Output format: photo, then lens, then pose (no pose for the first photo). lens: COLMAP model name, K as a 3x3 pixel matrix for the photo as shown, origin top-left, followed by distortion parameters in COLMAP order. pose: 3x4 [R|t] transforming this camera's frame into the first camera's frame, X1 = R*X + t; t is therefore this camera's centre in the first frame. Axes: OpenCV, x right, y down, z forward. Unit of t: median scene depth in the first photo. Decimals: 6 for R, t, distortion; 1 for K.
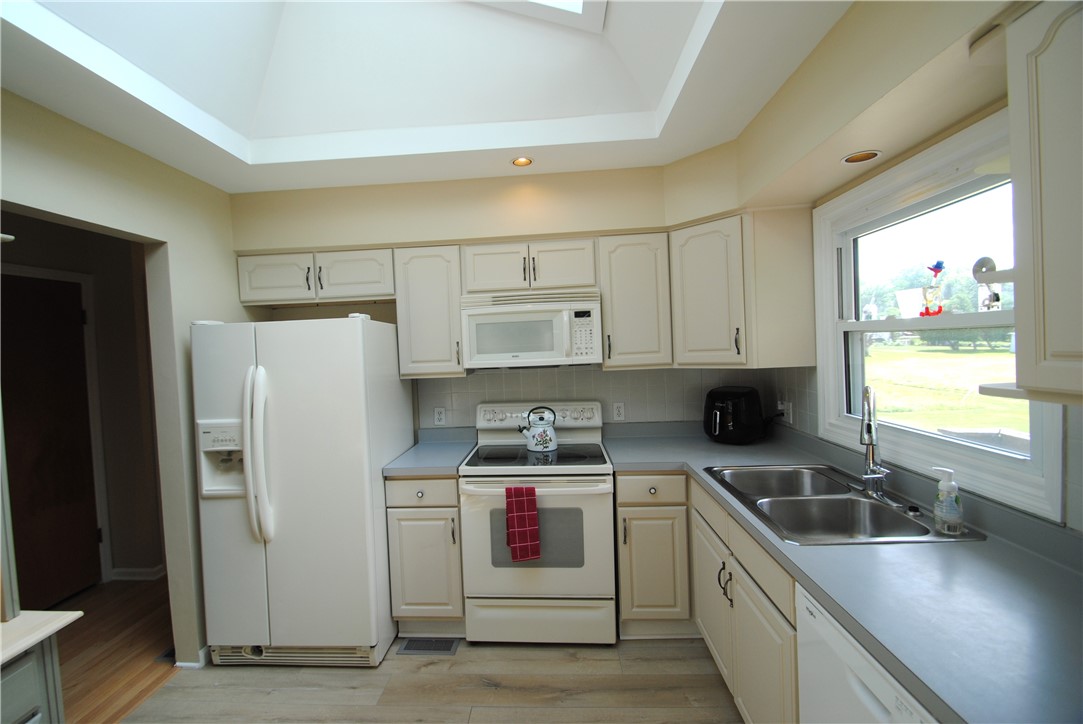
lens RADIAL K [[474.9, 0, 522.6], [0, 474.9, 361.1], [0, 0, 1]] dist [0.015369, -0.014429]
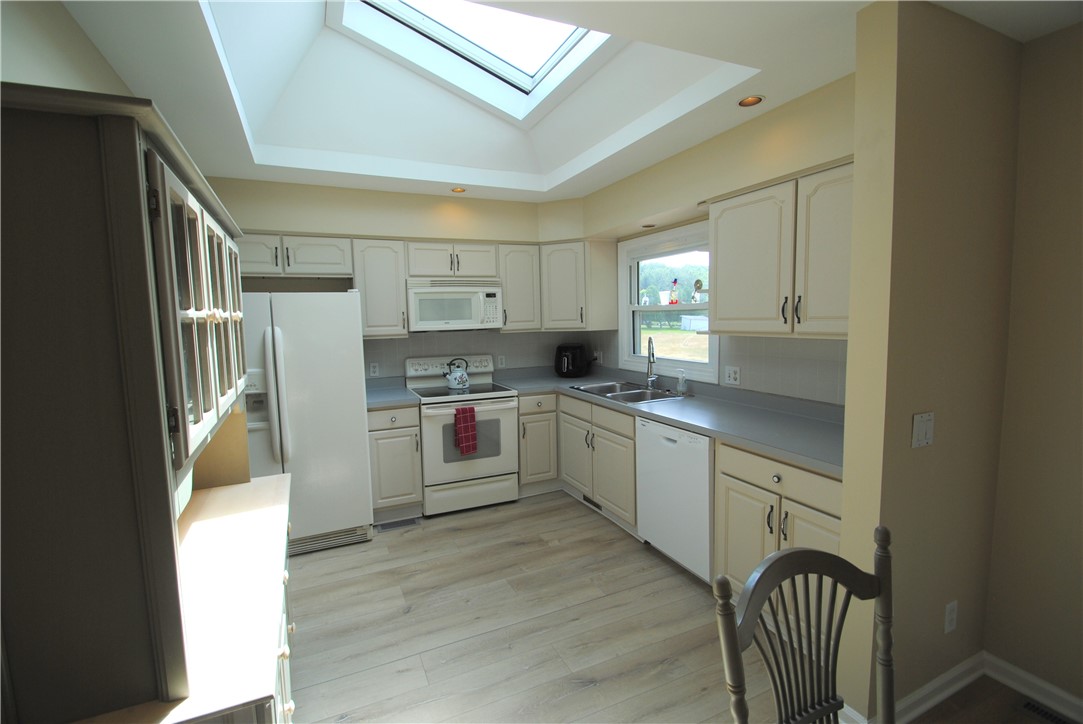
lens RADIAL K [[474.9, 0, 522.6], [0, 474.9, 361.1], [0, 0, 1]] dist [0.015369, -0.014429]
pose [[0.886227, -0.025845, 0.462530, -0.520729], [0.003165, 0.998757, 0.049744, 0.037576], [-0.463240, -0.042620, 0.885207, -0.419887]]
